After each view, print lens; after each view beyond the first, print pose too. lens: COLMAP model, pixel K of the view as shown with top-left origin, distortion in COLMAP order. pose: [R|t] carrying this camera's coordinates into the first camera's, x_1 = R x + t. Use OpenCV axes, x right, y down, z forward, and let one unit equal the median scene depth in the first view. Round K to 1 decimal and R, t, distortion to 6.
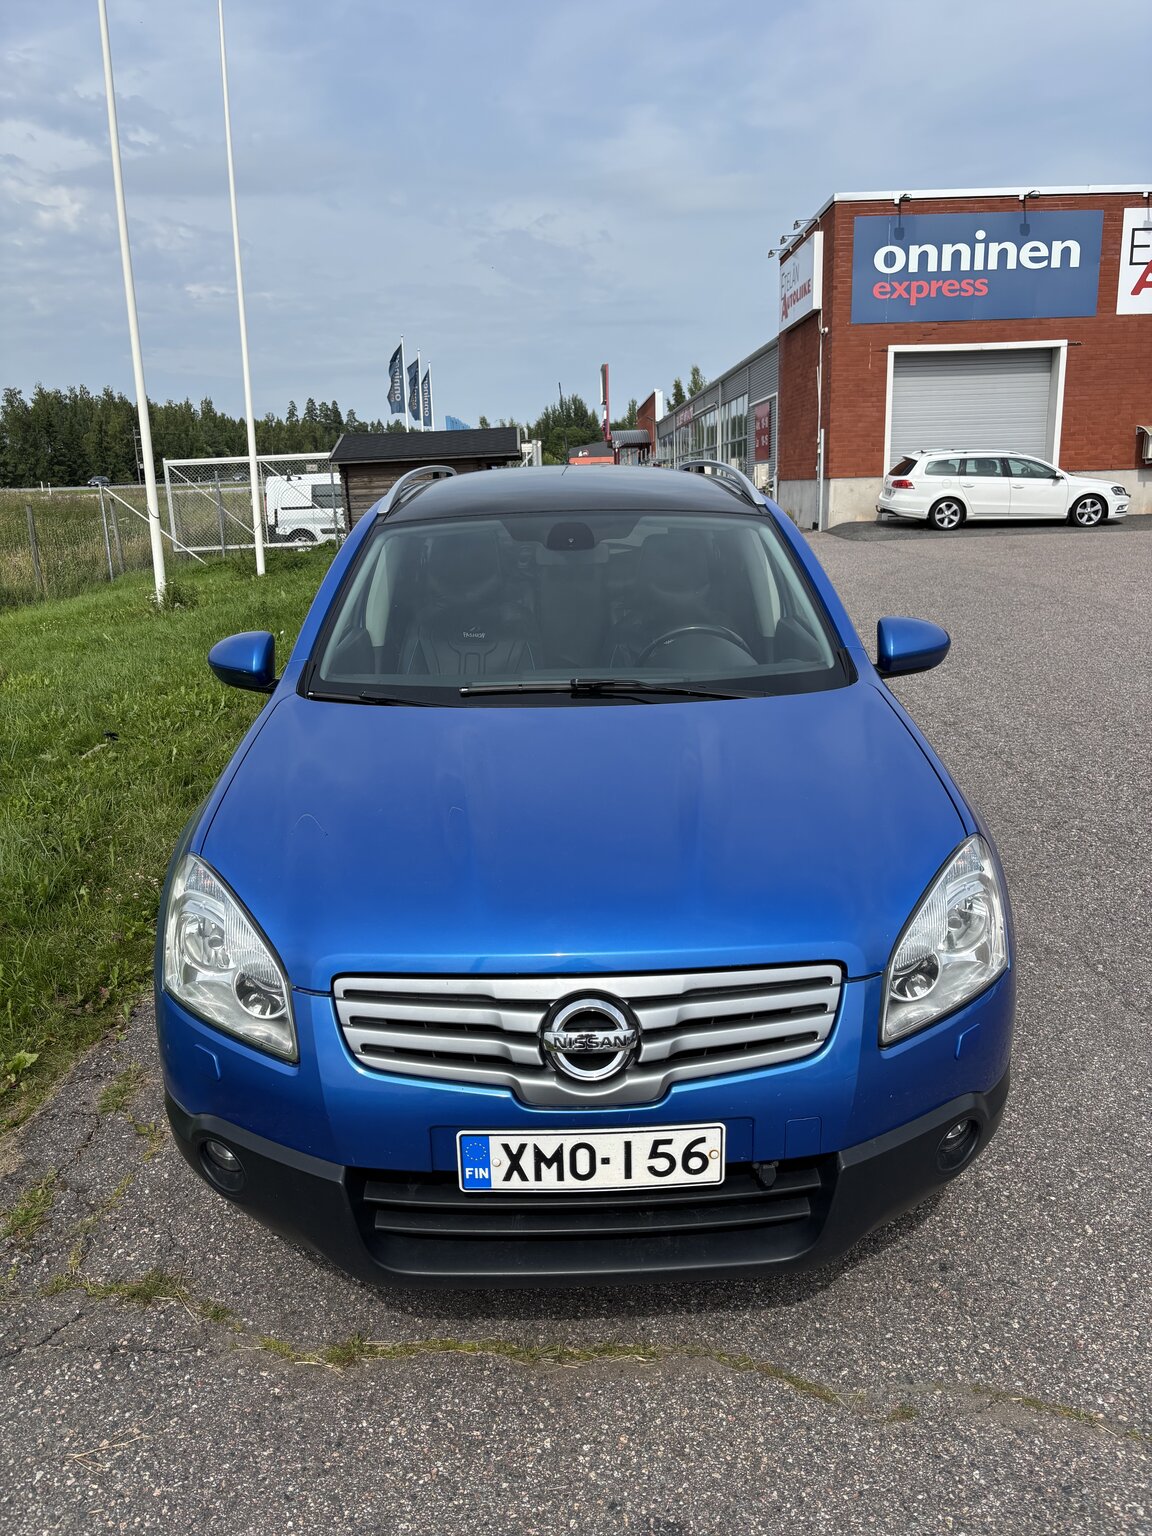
lens RADIAL K [[1167.0, 0, 576.0], [0, 1167.0, 768.0], [0, 0, 1]] dist [0.074367, -0.077306]
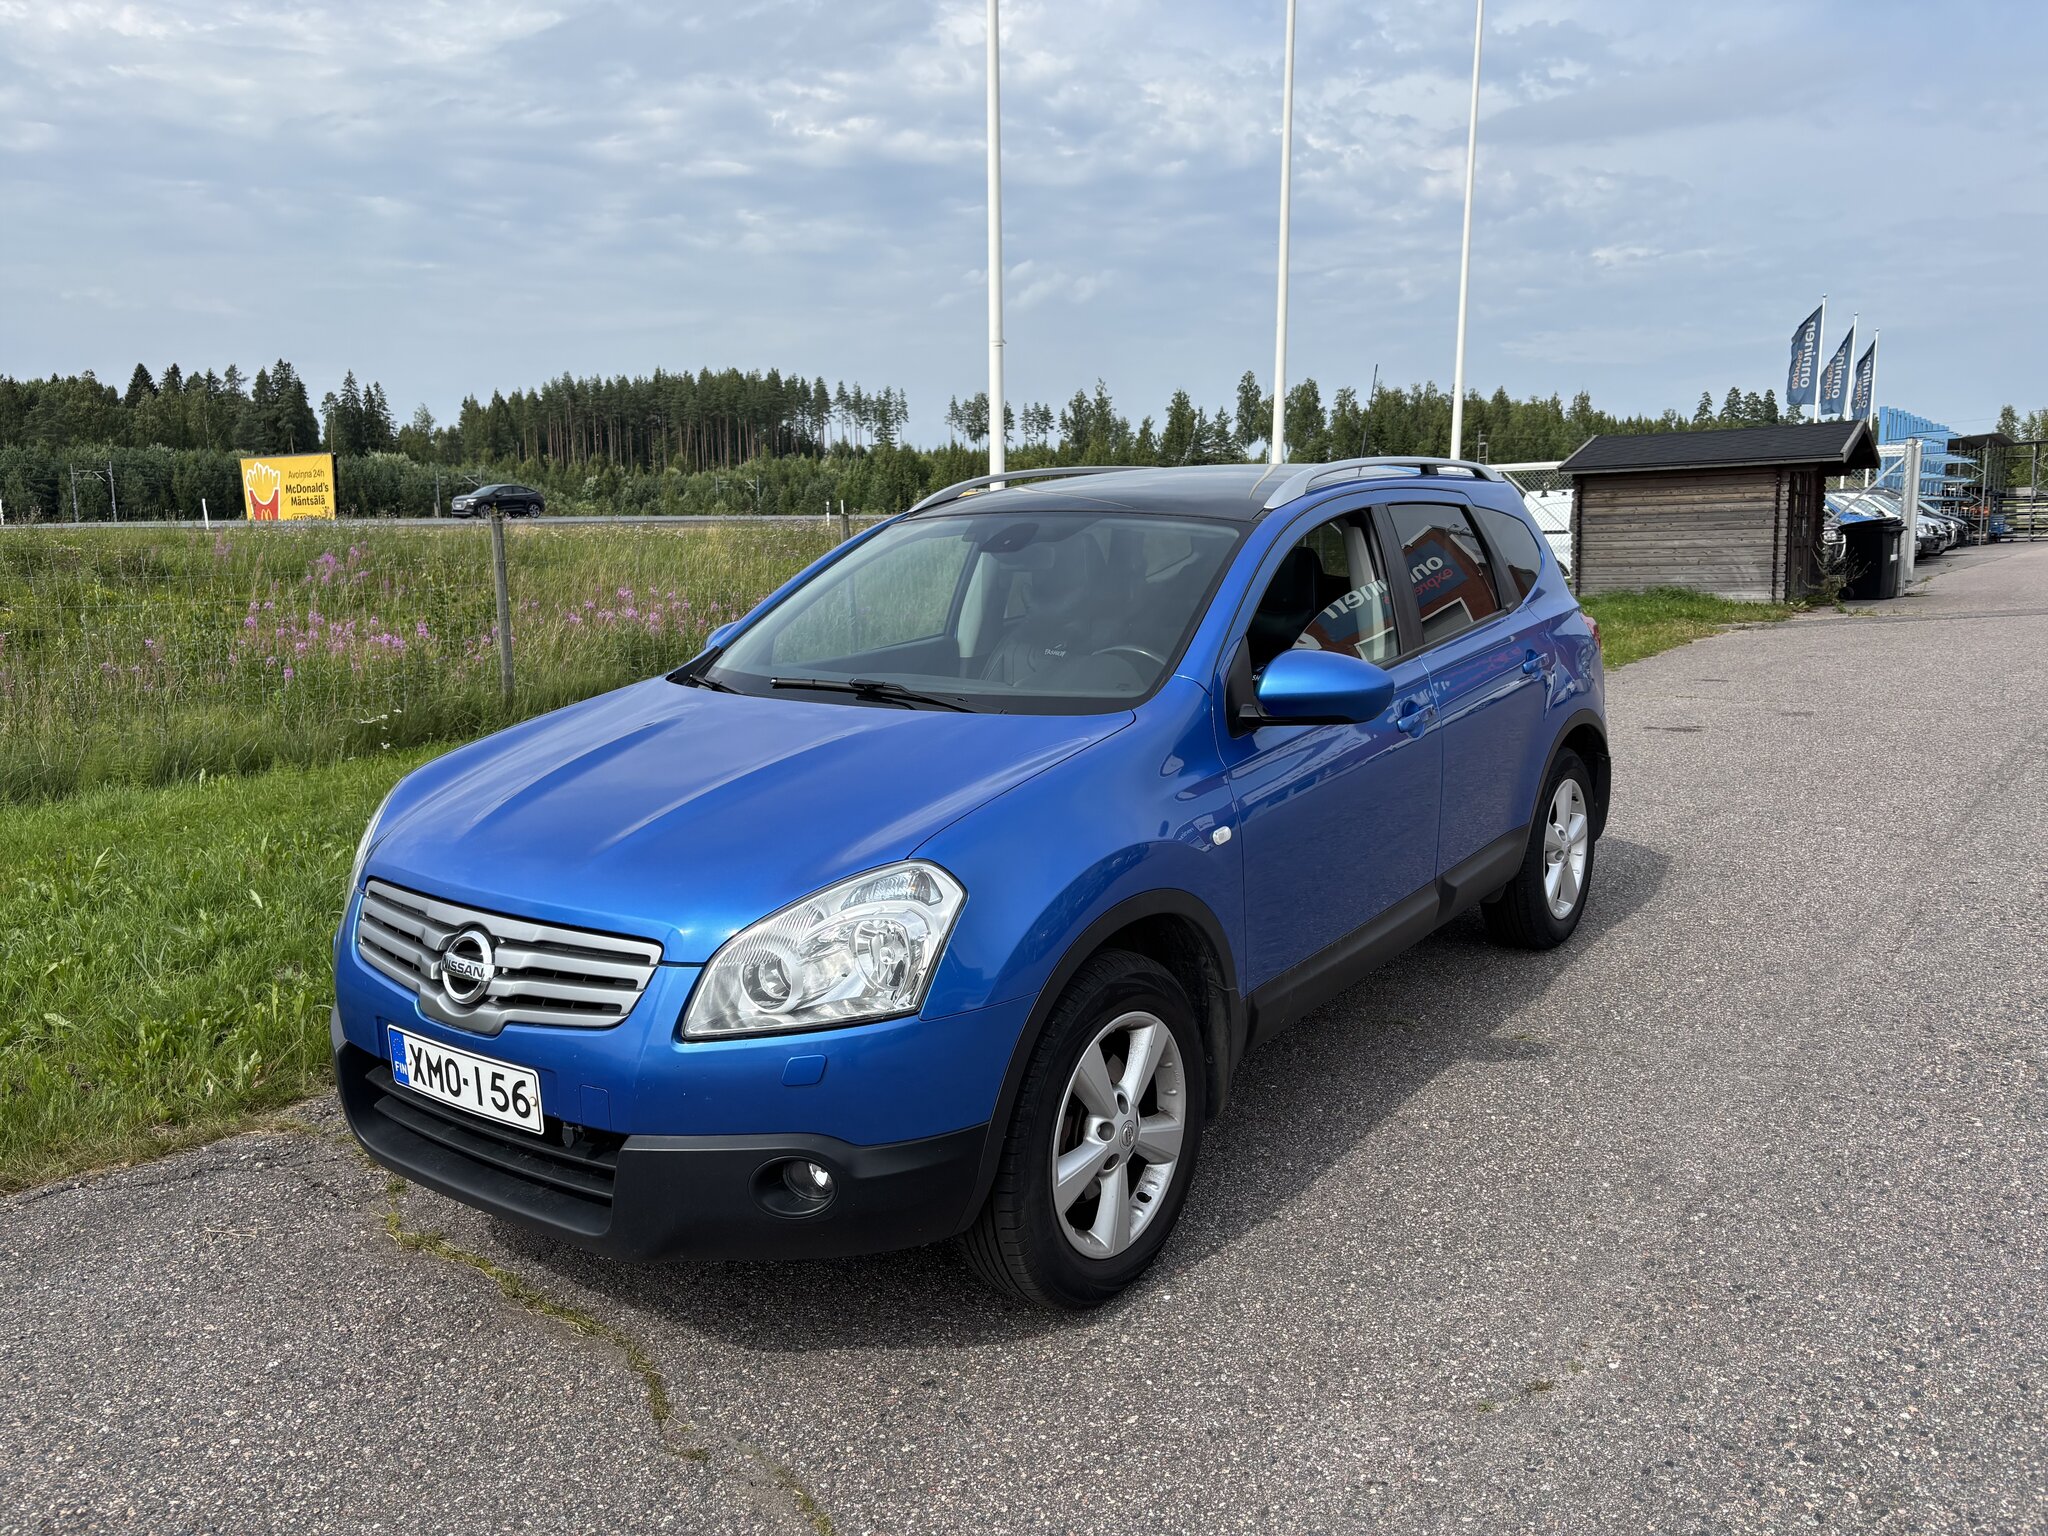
lens RADIAL K [[1556.1, 0, 1033.0], [0, 1556.1, 744.1], [0, 0, 1]] dist [0.074367, -0.077306]
pose [[0.801775, 0.111368, -0.587157, 0.120282], [-0.160356, 0.986545, -0.031848, -0.000949], [0.575710, 0.119689, 0.808846, 0.008948]]
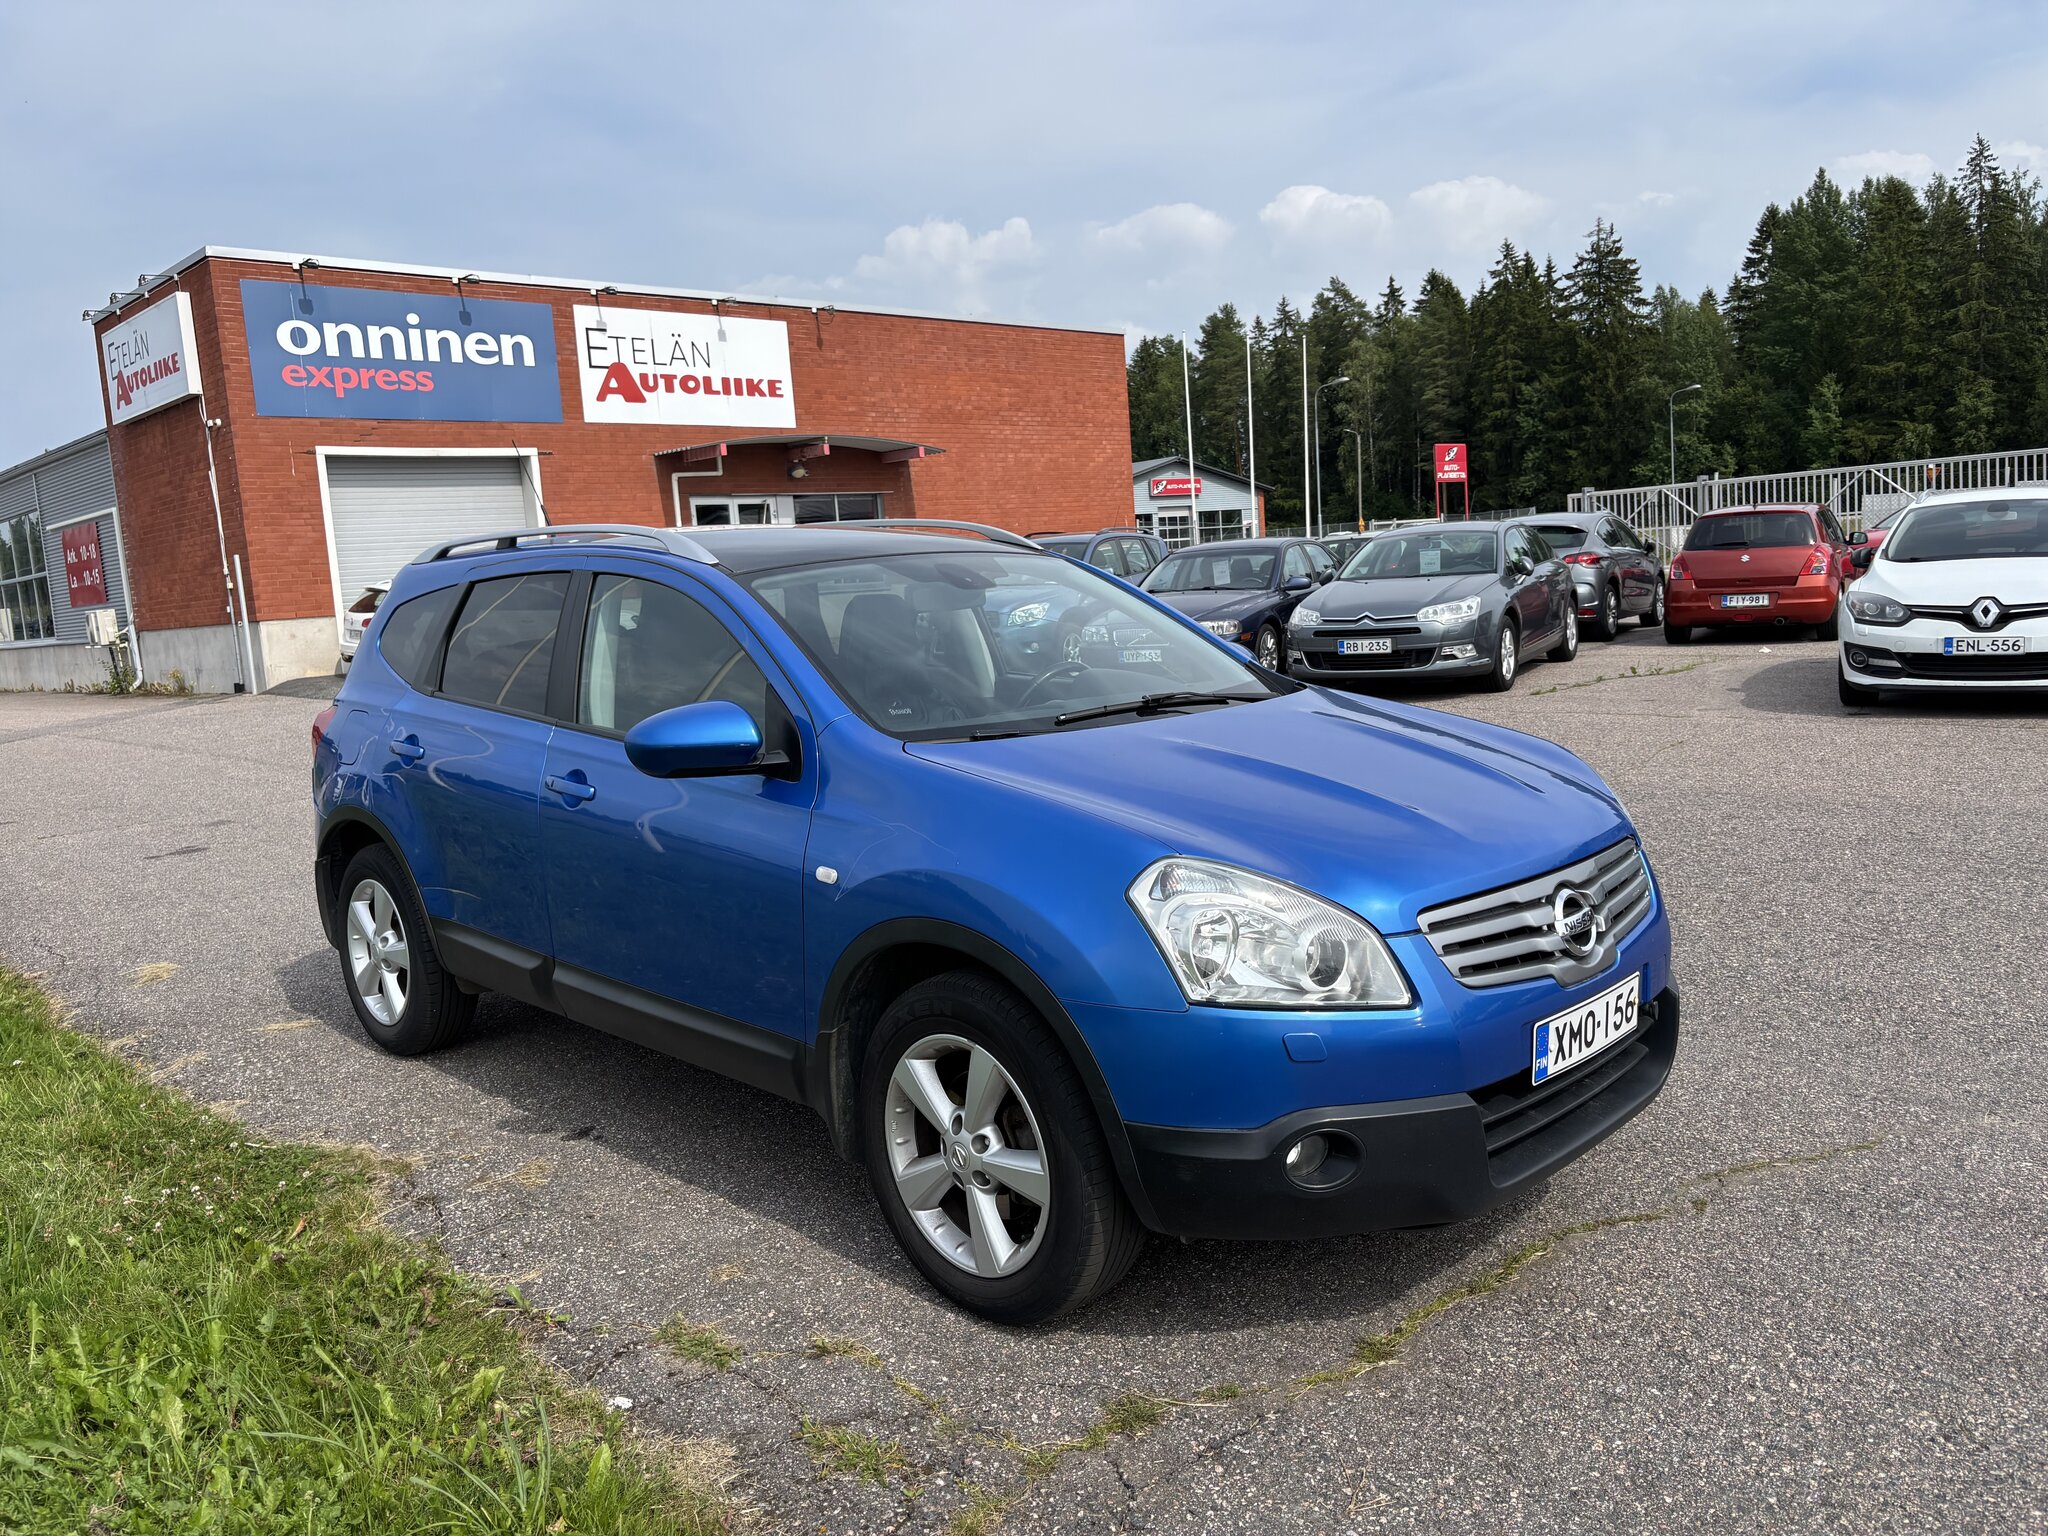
lens RADIAL K [[1585.3, 0, 1018.2], [0, 1585.3, 736.3], [0, 0, 1]] dist [0.041915, 0.005390]
pose [[0.715975, -0.098740, 0.691108, -0.137906], [0.218788, 0.971813, -0.087815, 0.006831], [-0.662957, 0.214079, 0.717397, 0.018195]]
